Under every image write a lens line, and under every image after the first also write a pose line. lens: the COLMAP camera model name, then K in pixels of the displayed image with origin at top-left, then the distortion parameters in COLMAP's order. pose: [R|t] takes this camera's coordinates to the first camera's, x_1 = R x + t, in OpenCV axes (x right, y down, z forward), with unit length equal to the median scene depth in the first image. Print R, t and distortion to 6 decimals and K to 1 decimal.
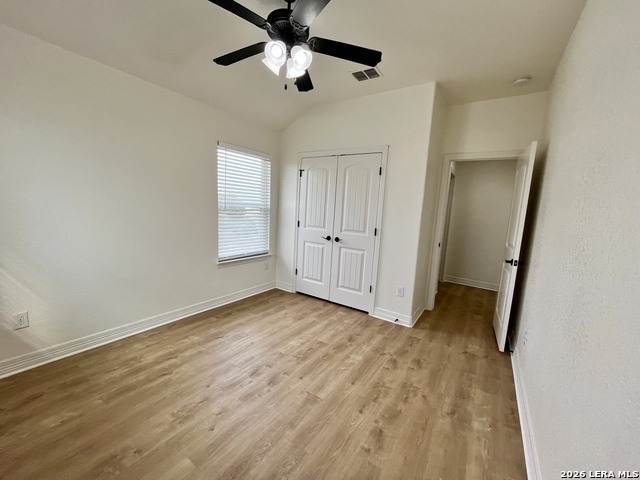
lens RADIAL K [[258.6, 0, 318.2], [0, 258.6, 239.4], [0, 0, 1]] dist [-0.001816, -0.000336]
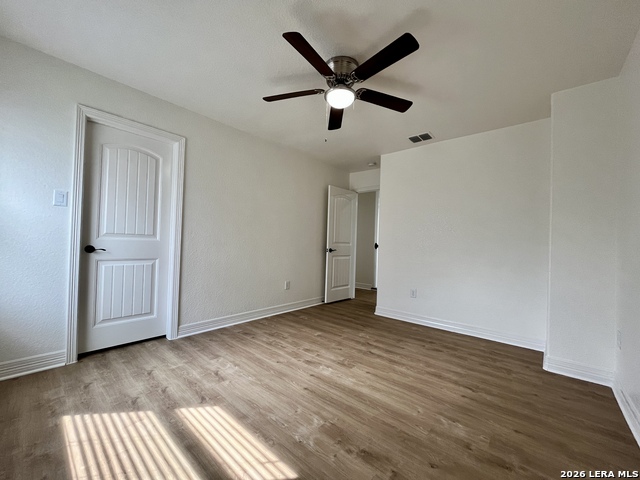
lens RADIAL K [[258.6, 0, 318.2], [0, 258.6, 239.4], [0, 0, 1]] dist [-0.001816, -0.000336]
pose [[0.128104, -0.067741, 0.989445, -0.563920], [0.019224, 0.997647, 0.065814, -0.065429], [-0.991574, 0.010590, 0.129105, 0.459008]]
